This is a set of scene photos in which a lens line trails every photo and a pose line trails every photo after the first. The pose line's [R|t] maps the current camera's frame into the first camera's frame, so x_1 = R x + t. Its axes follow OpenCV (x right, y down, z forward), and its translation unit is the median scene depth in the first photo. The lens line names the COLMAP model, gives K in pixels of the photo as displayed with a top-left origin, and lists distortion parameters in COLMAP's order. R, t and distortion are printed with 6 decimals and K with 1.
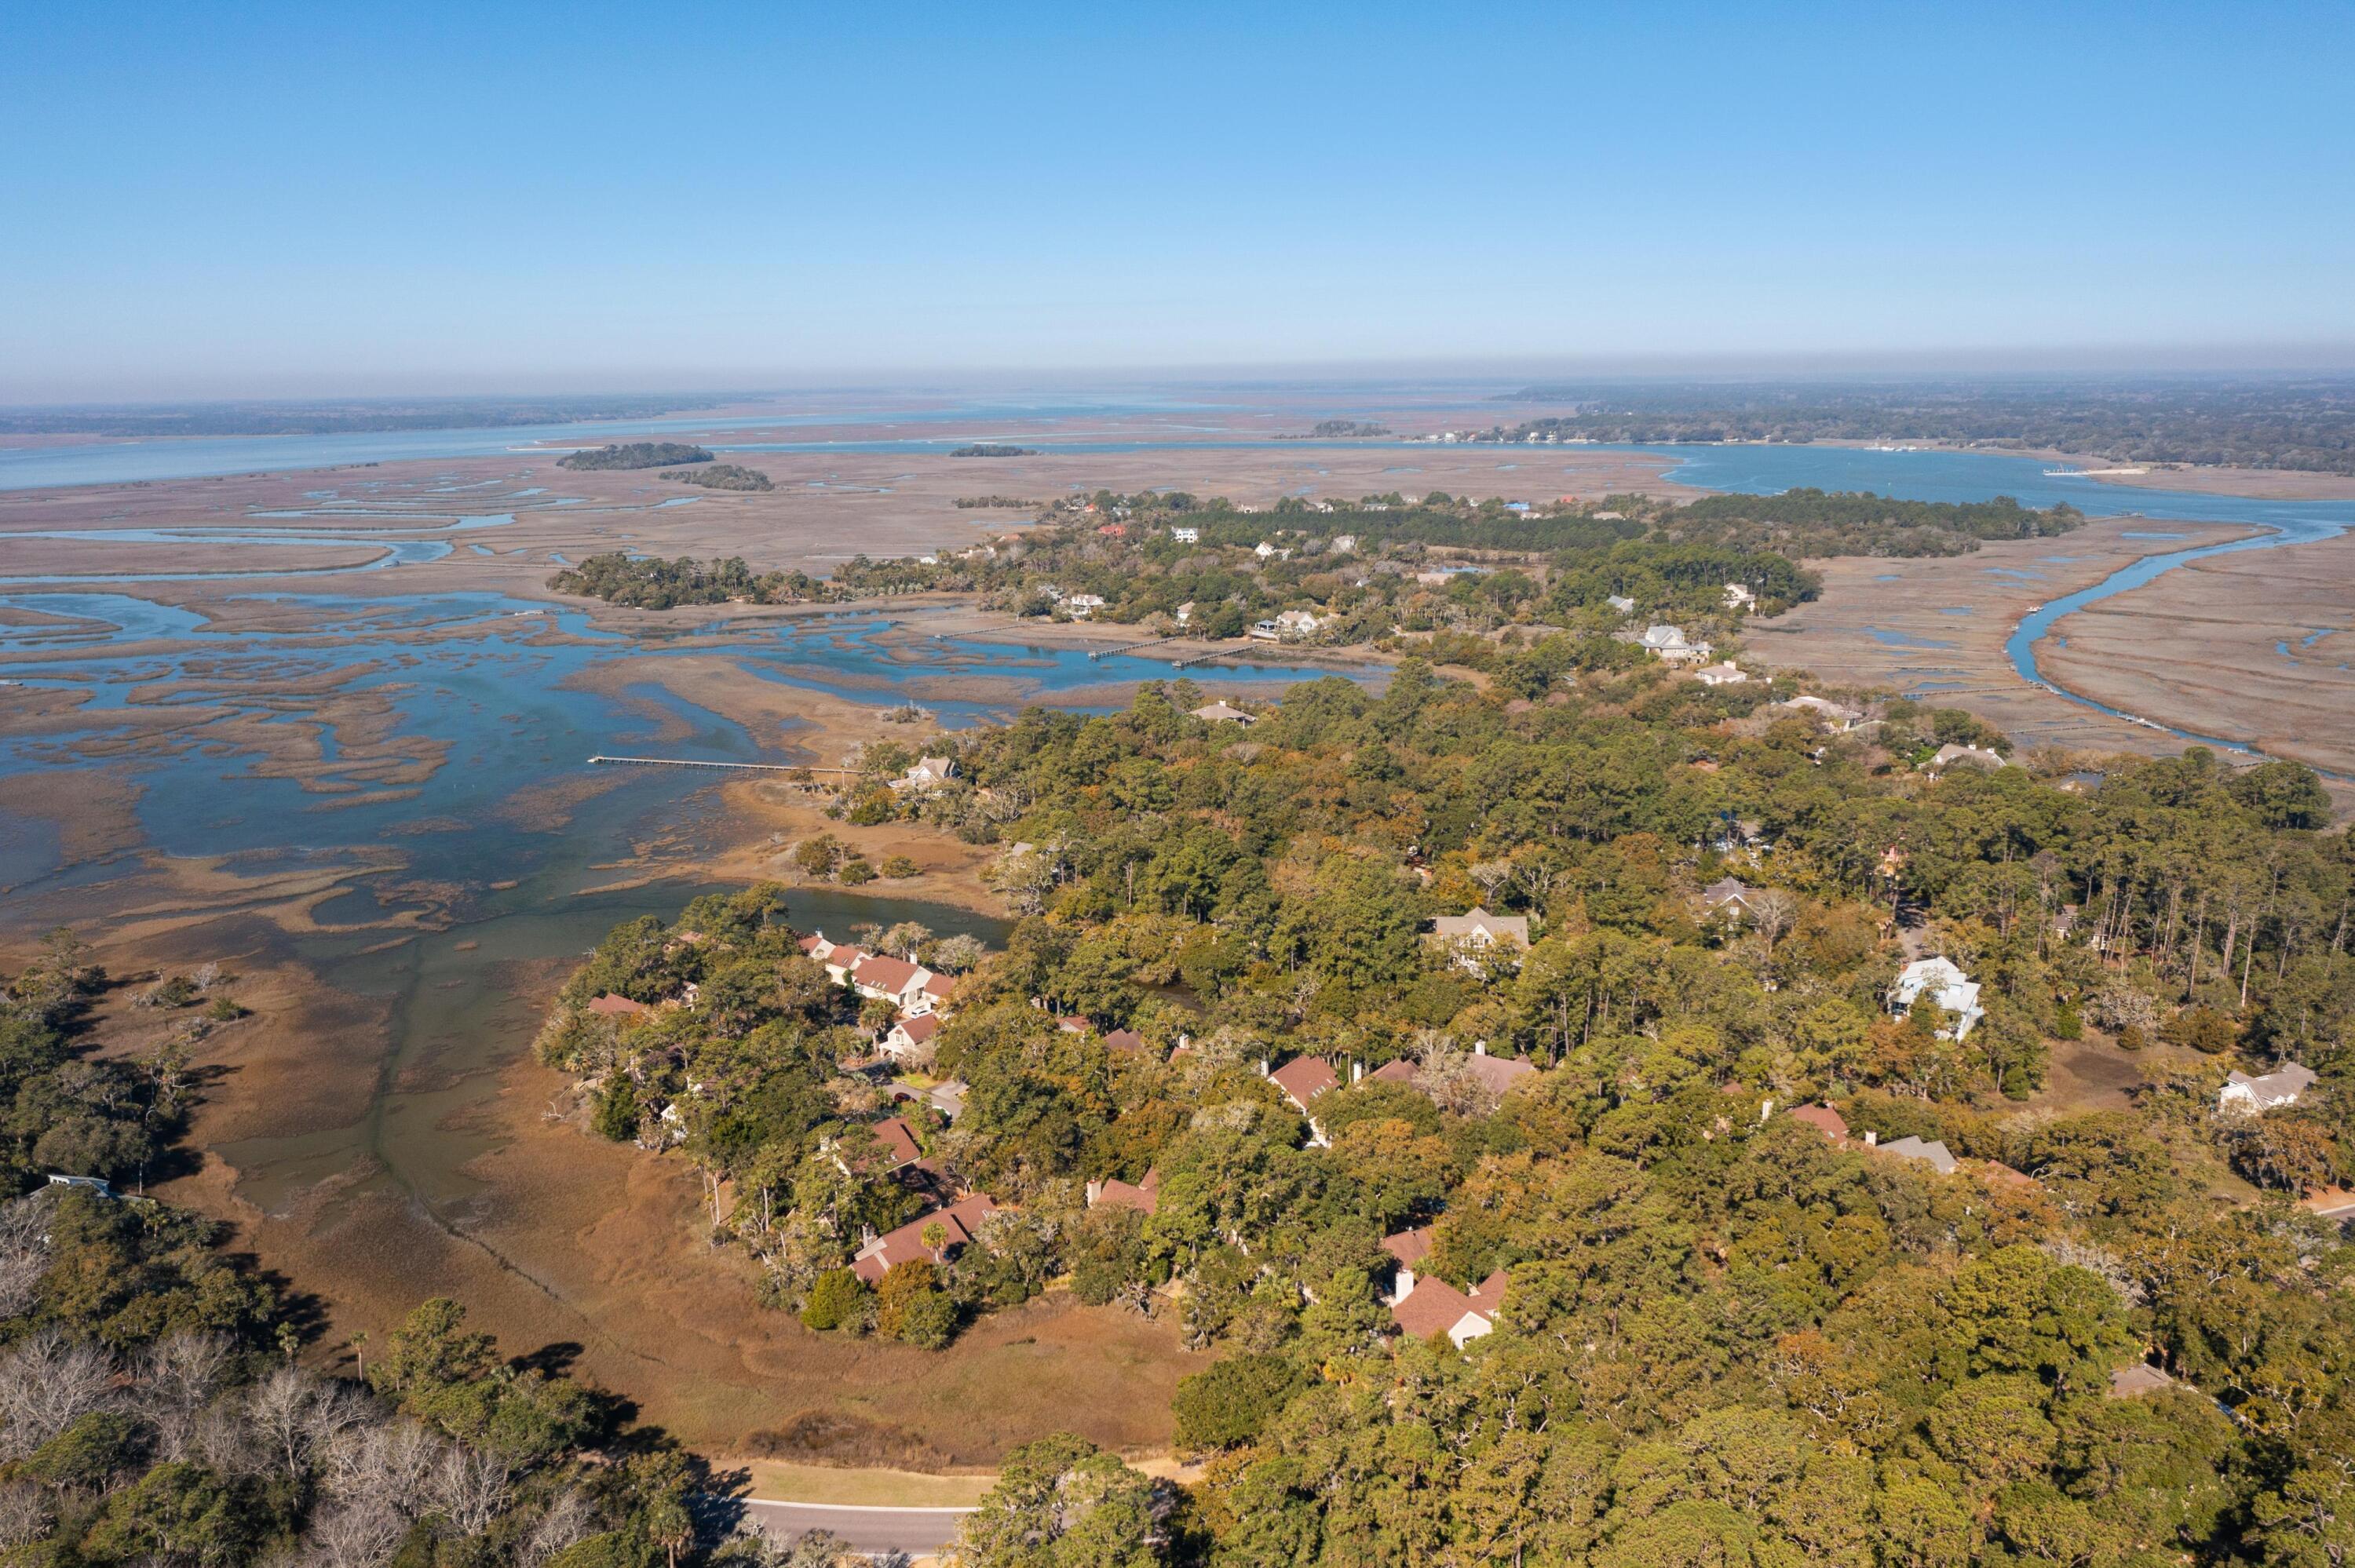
lens RADIAL K [[1896.3, 0, 1183.5], [0, 1896.3, 832.5], [0, 0, 1]] dist [-0.009920, -0.003222]
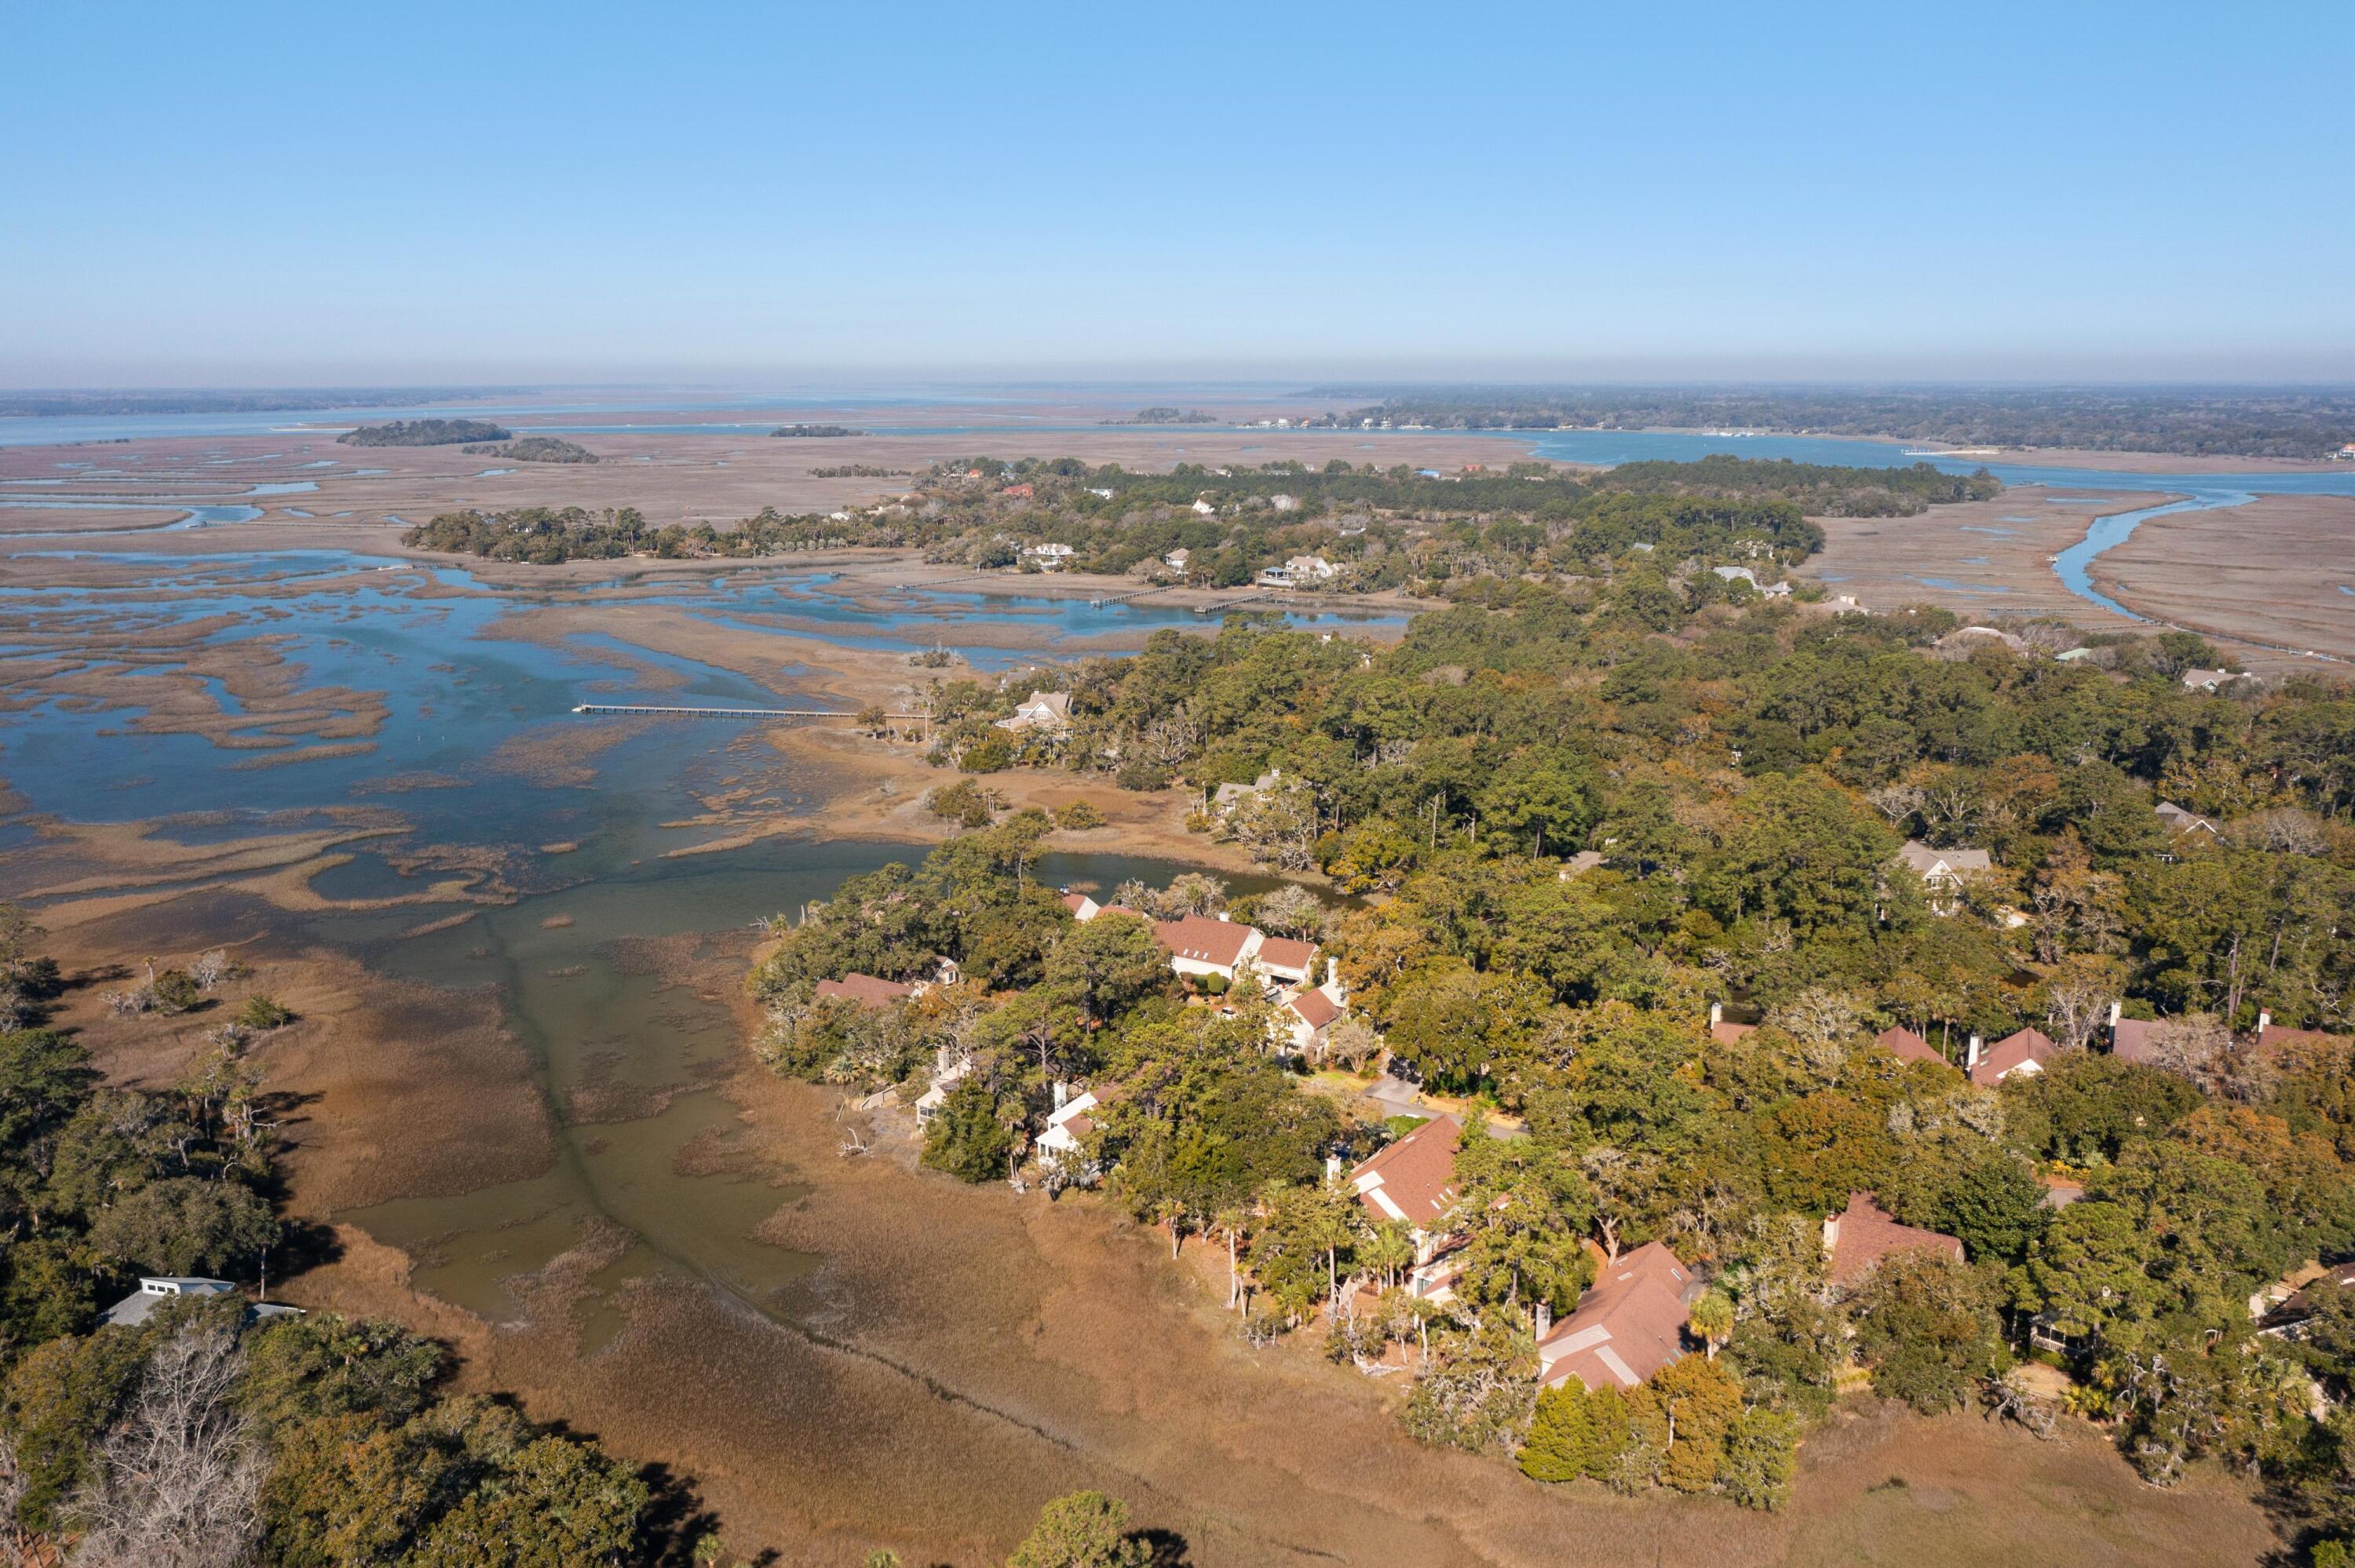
lens RADIAL K [[1896.7, 0, 1177.5], [0, 1896.7, 784.0], [0, 0, 1]] dist [-0.006249, 0.006980]
pose [[0.992722, -0.013374, 0.119684, -0.112552], [0.016746, 0.999489, -0.027213, 0.015007], [-0.119259, 0.029019, 0.992439, 0.117066]]
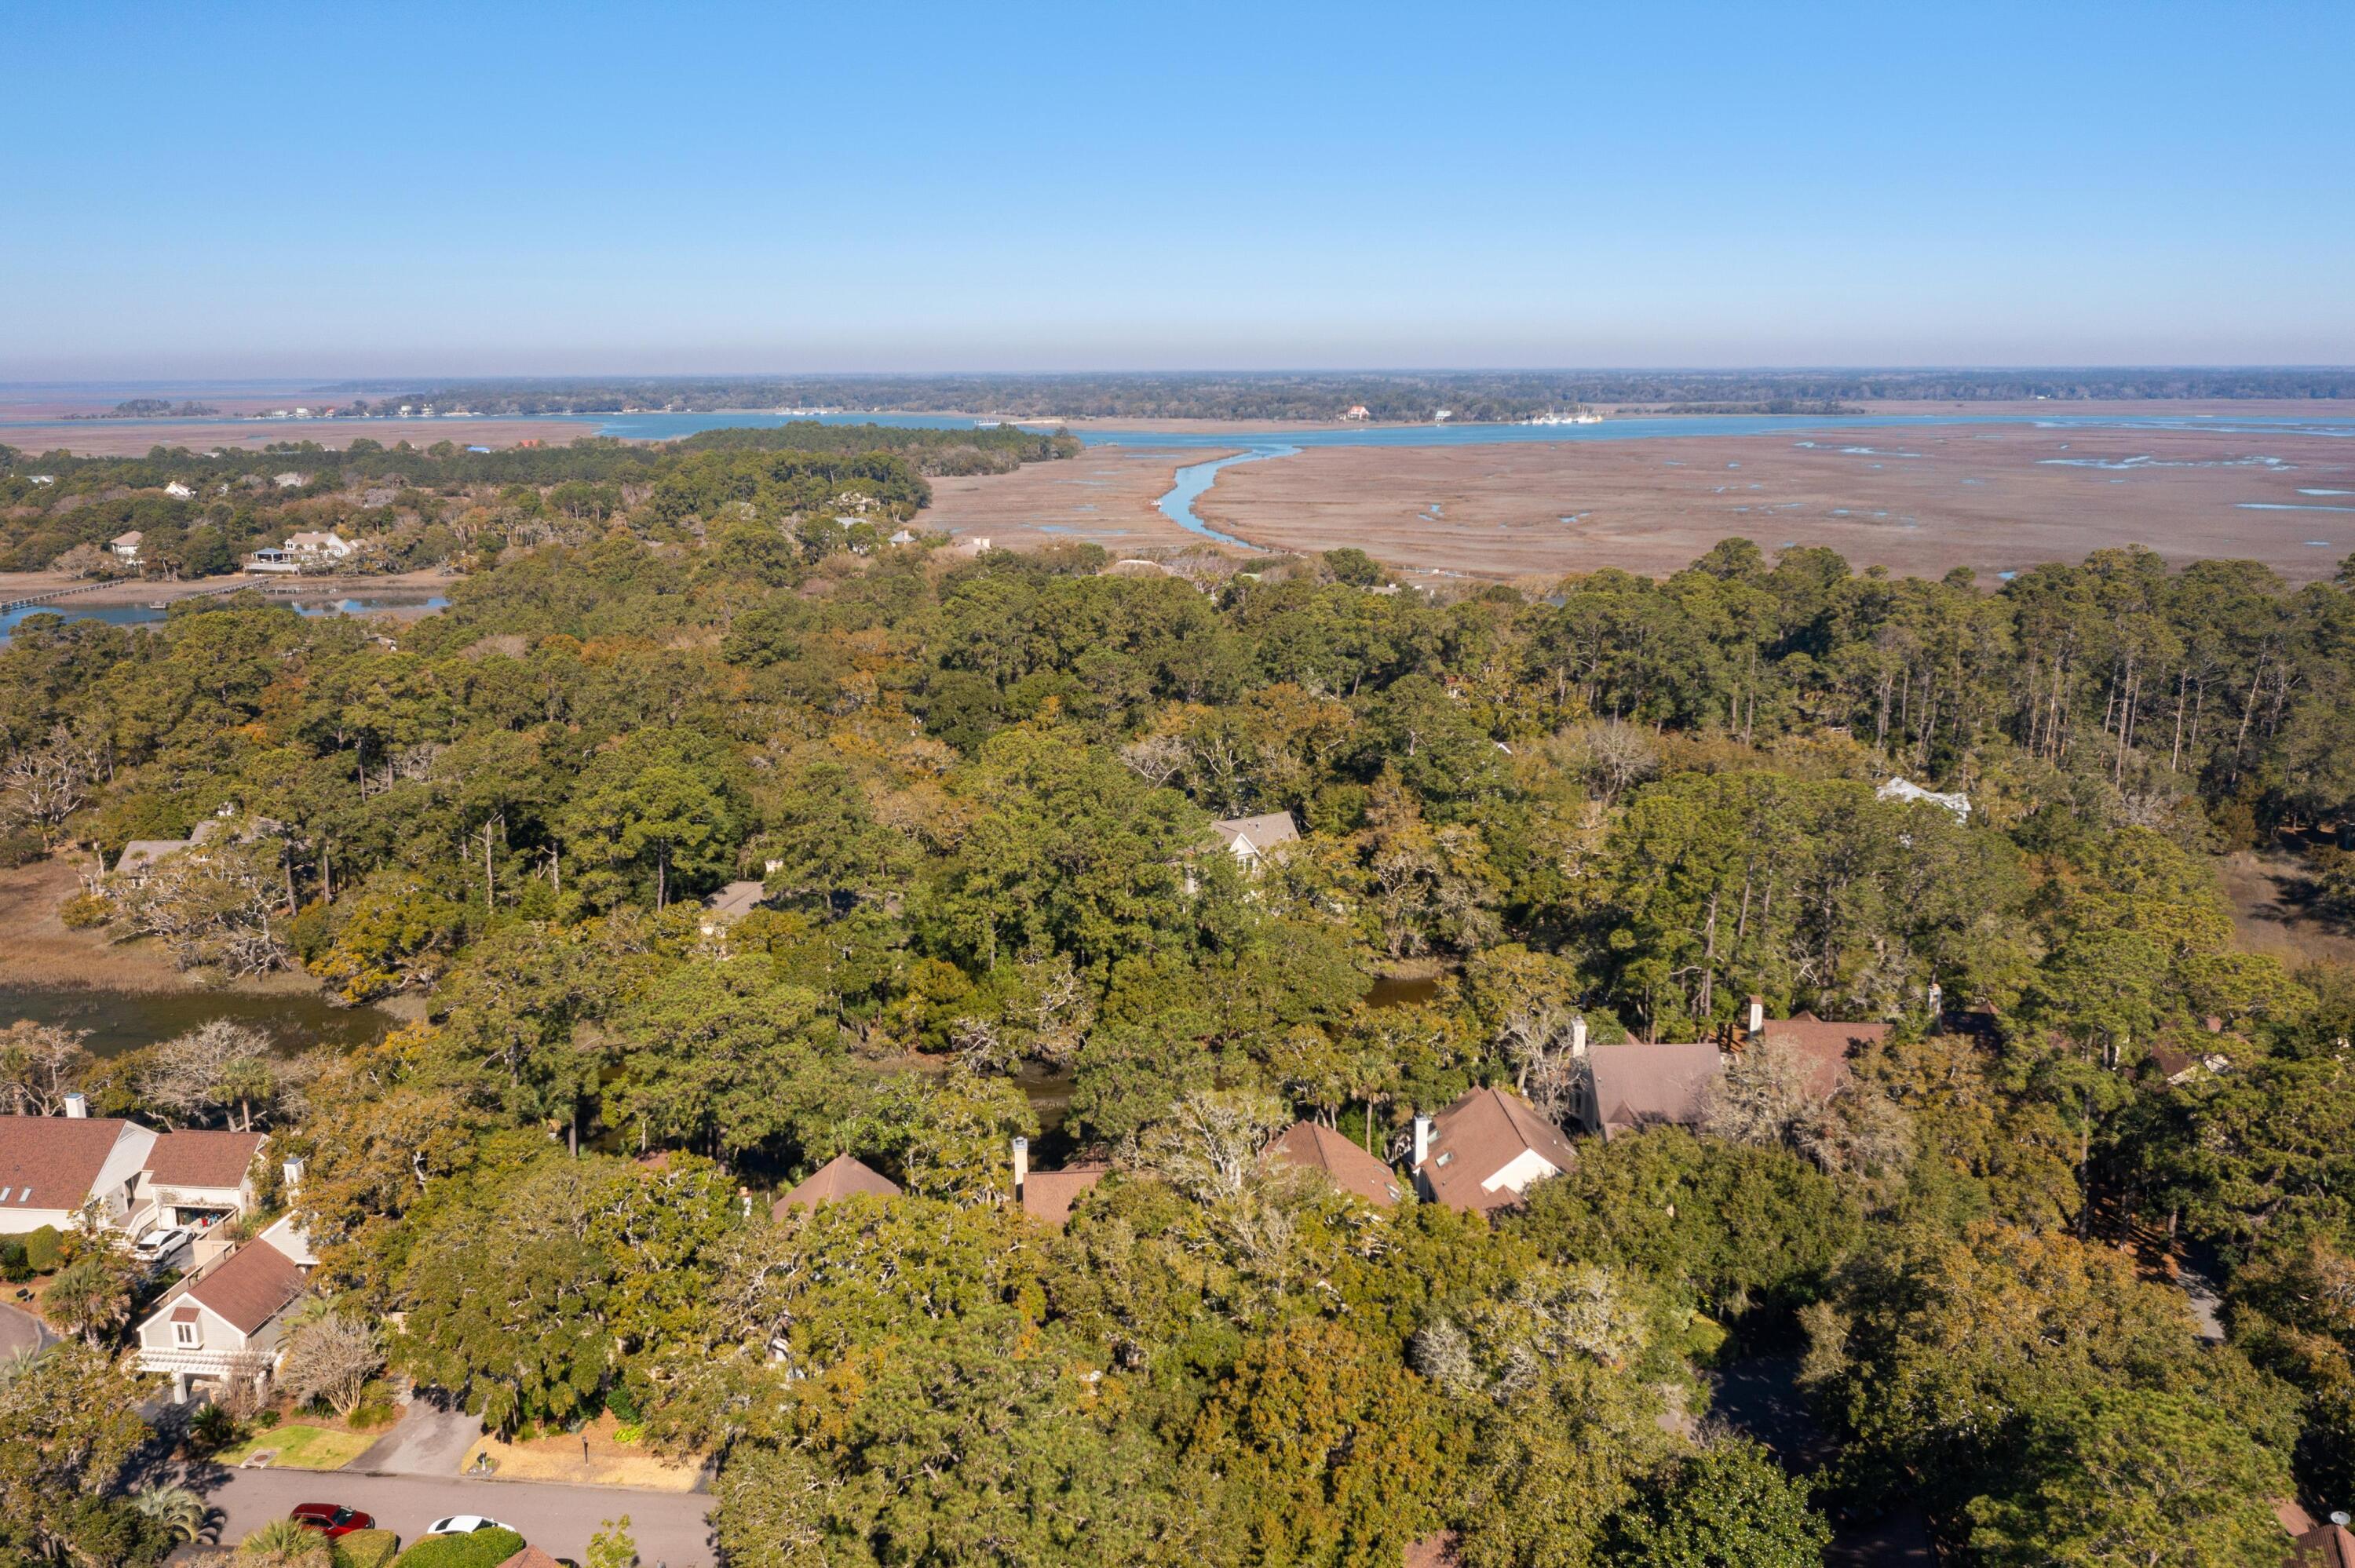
lens RADIAL K [[1896.7, 0, 1177.5], [0, 1896.7, 784.0], [0, 0, 1]] dist [-0.006249, 0.006980]
pose [[0.828072, -0.115313, 0.548634, -0.072682], [0.132176, 0.991187, 0.008831, 0.012168], [-0.544818, 0.065203, 0.836016, 0.245732]]
